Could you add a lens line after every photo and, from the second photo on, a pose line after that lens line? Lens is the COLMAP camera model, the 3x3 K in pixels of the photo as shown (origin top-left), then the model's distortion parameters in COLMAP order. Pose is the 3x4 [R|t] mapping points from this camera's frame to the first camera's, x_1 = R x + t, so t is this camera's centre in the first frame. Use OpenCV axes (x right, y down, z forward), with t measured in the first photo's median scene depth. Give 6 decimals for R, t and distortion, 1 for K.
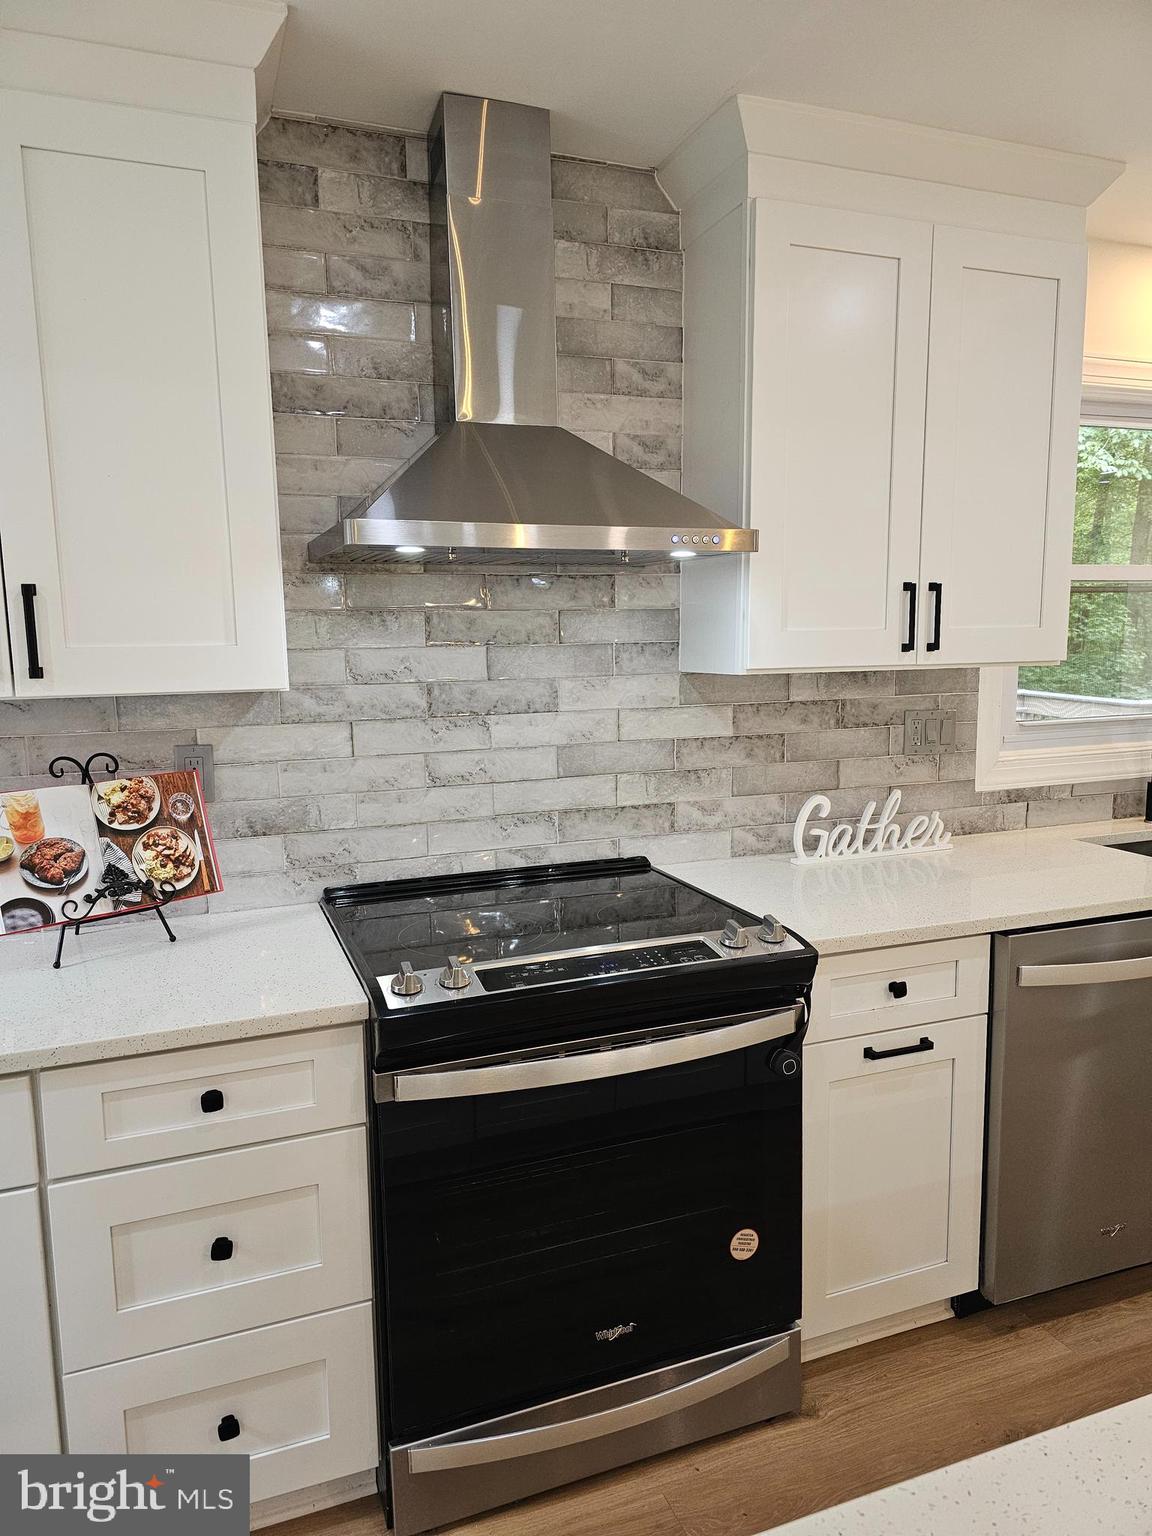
lens RADIAL K [[1032.1, 0, 576.0], [0, 1032.1, 768.0], [0, 0, 1]] dist [0.079211, -0.093175]
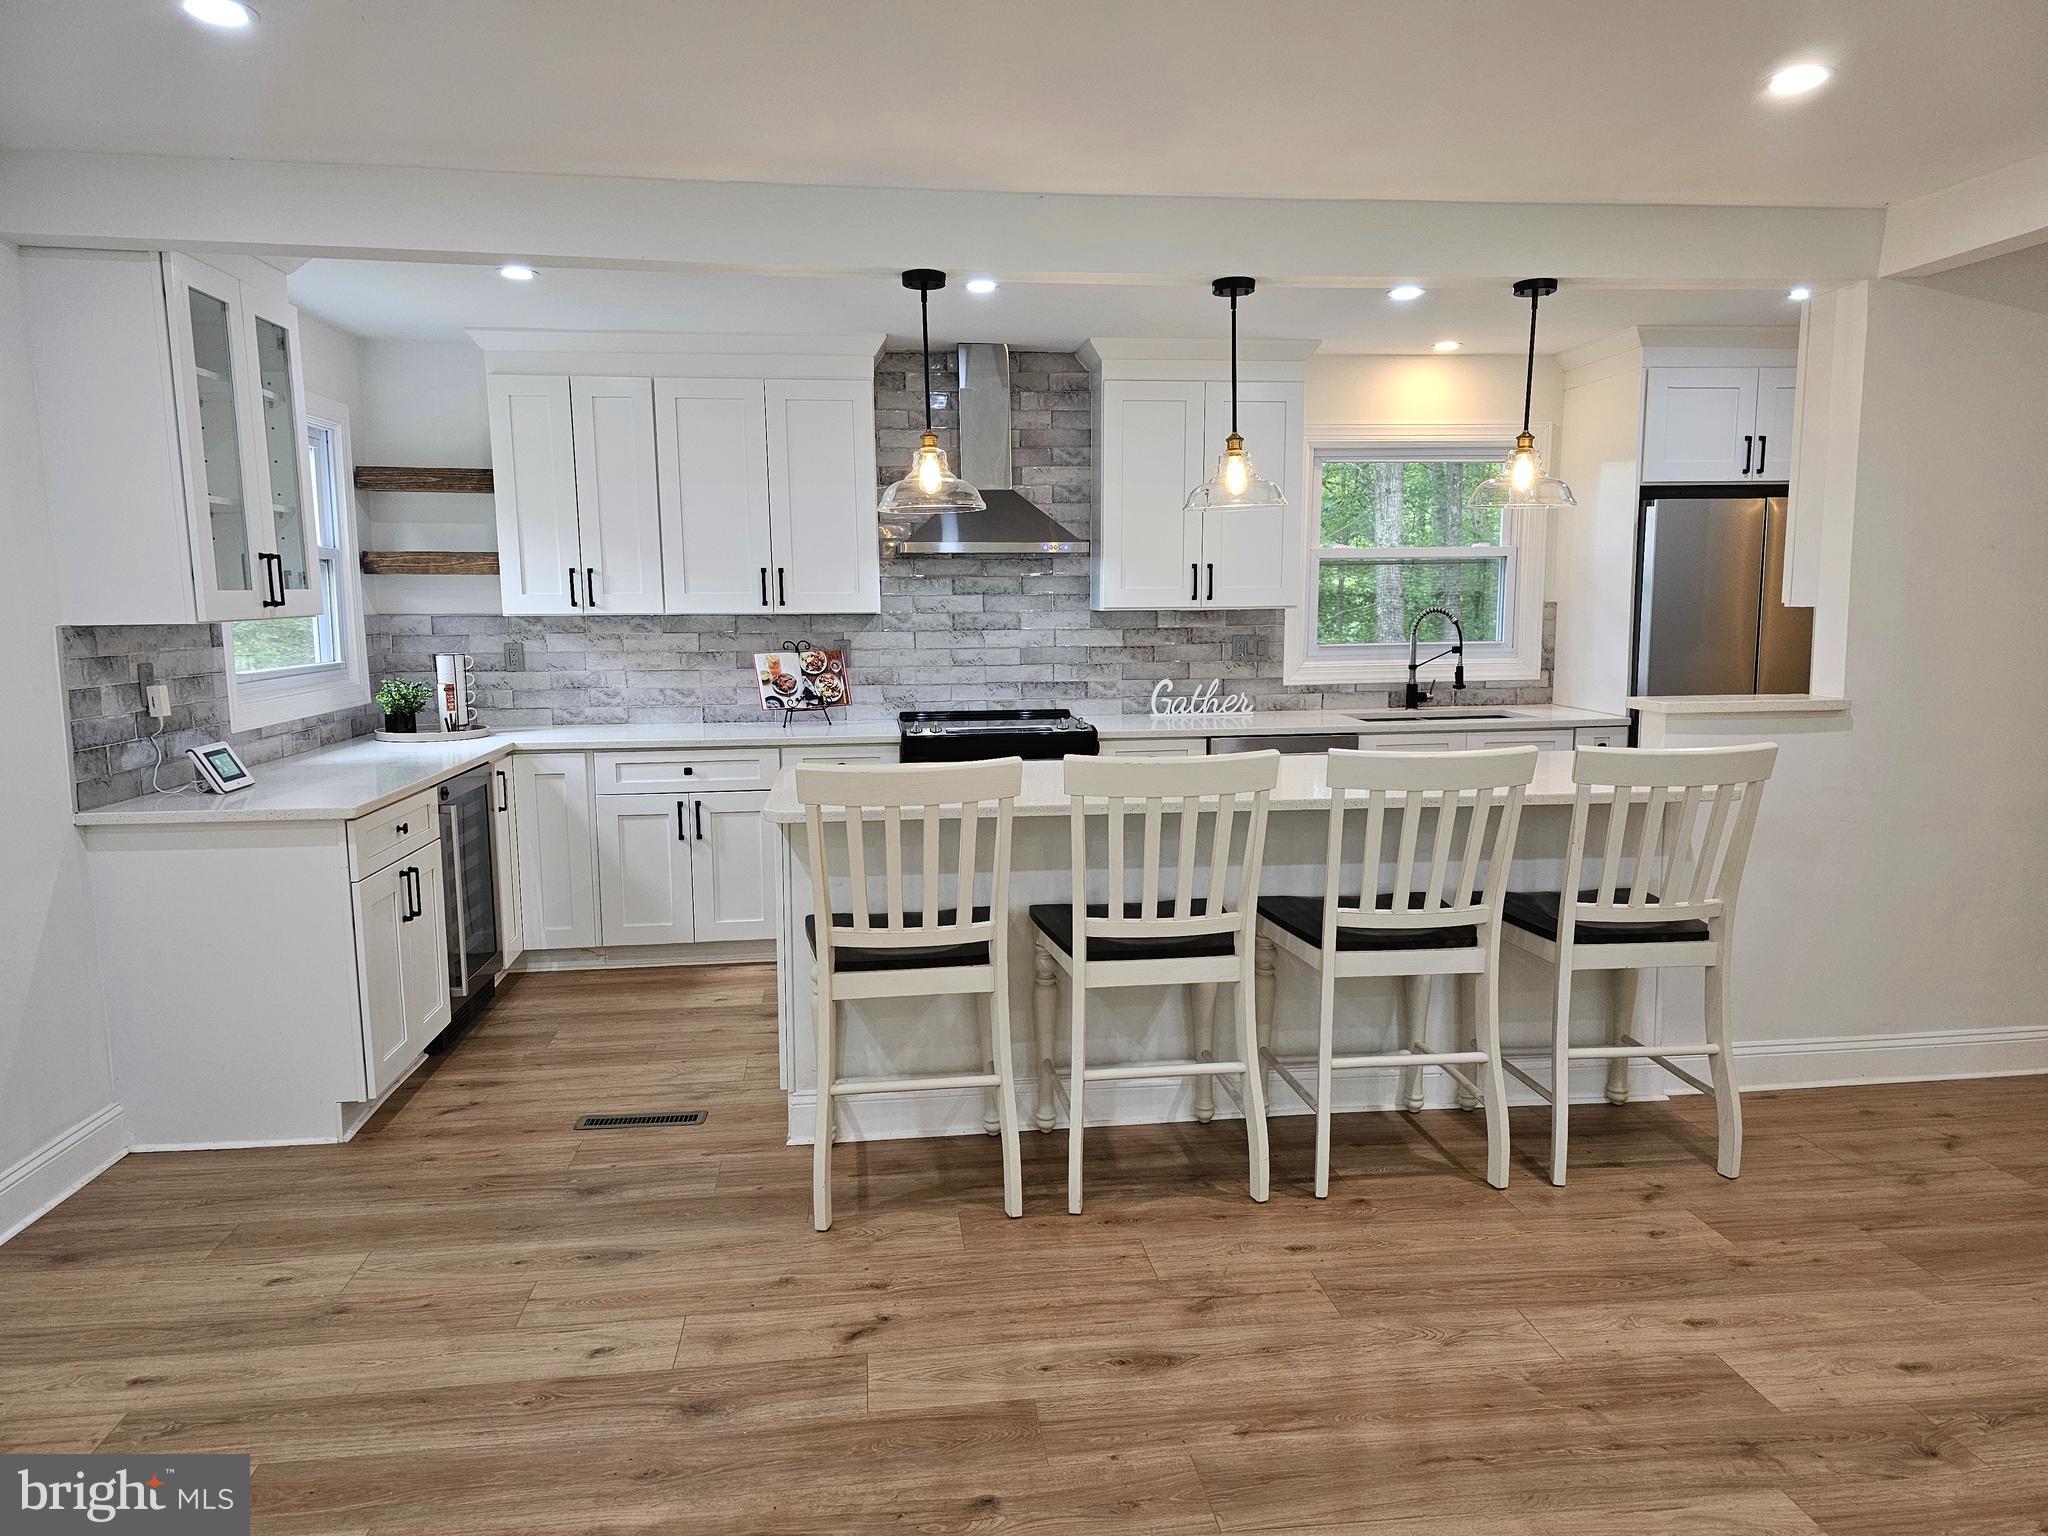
lens RADIAL K [[1376.2, 0, 1017.7], [0, 1376.2, 774.0], [0, 0, 1]] dist [0.079211, -0.093175]
pose [[0.970057, 0.037158, -0.240019, 0.618679], [-0.036928, 0.999303, 0.005456, 0.205825], [0.240054, 0.003571, 0.970753, -1.528551]]
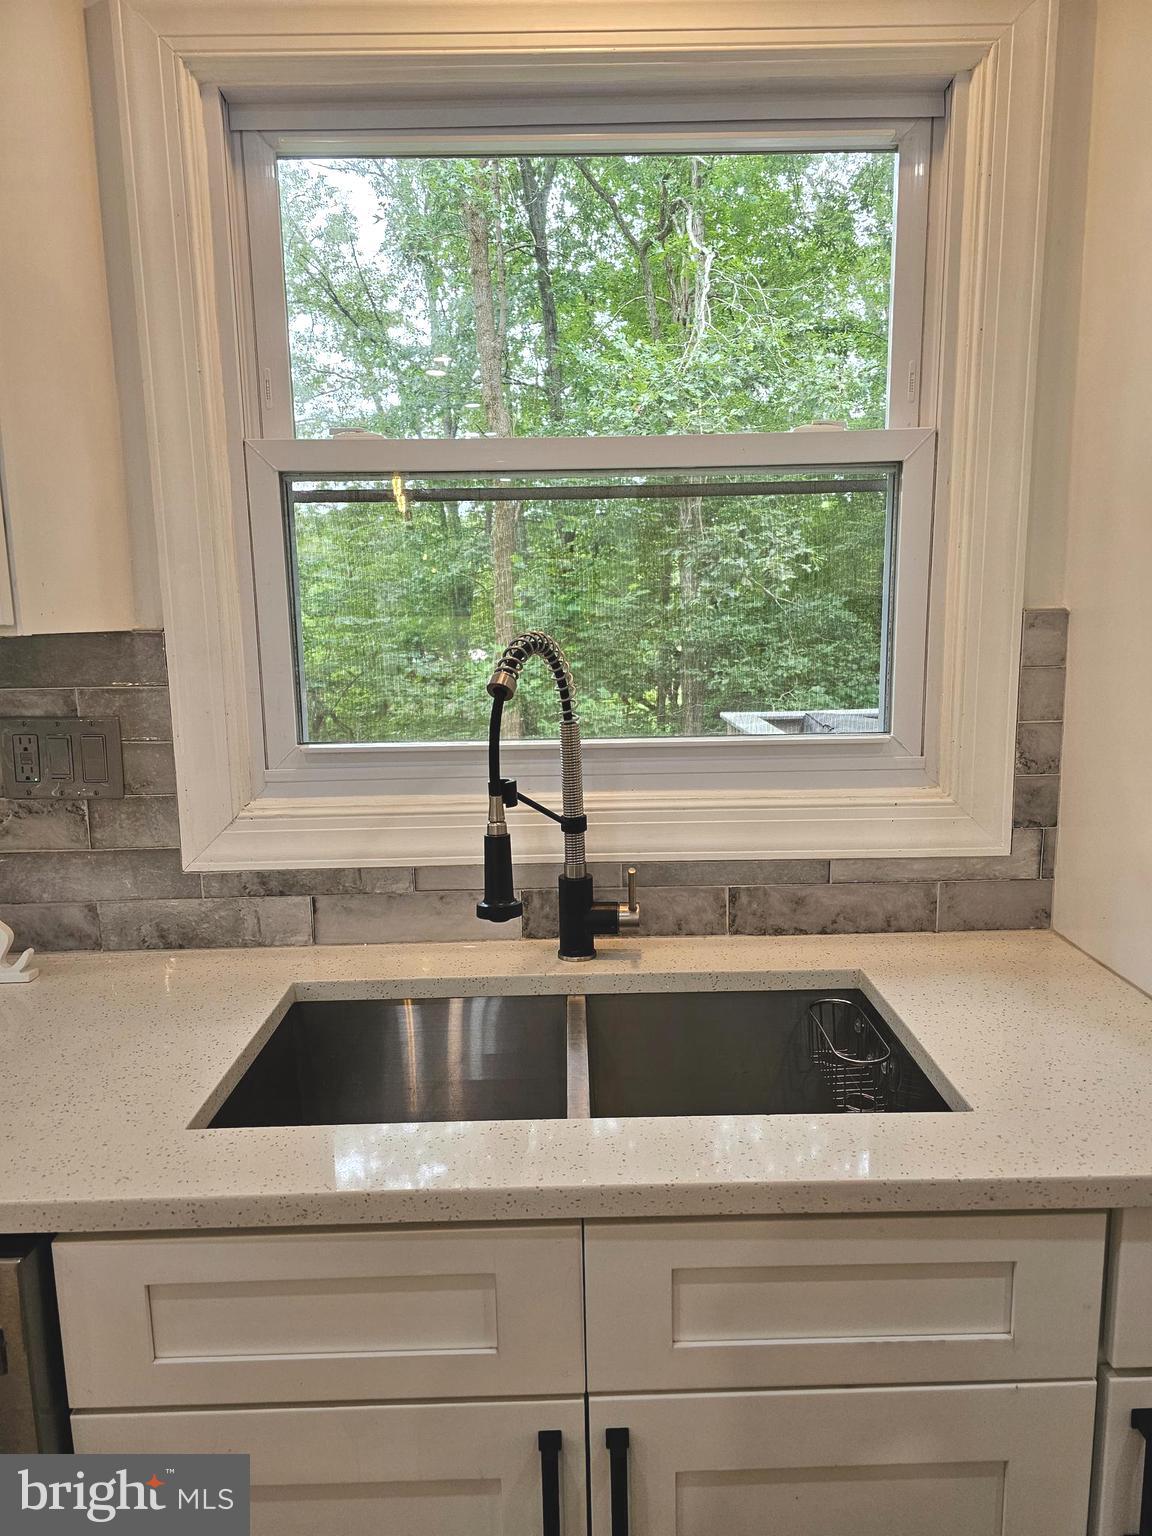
lens RADIAL K [[1032.1, 0, 576.0], [0, 1032.1, 768.0], [0, 0, 1]] dist [0.079211, -0.093175]
pose [[0.938441, 0.052148, -0.341480, 0.921115], [-0.043608, 0.998515, 0.032642, -0.069690], [0.342675, -0.015741, 0.939322, 0.689440]]
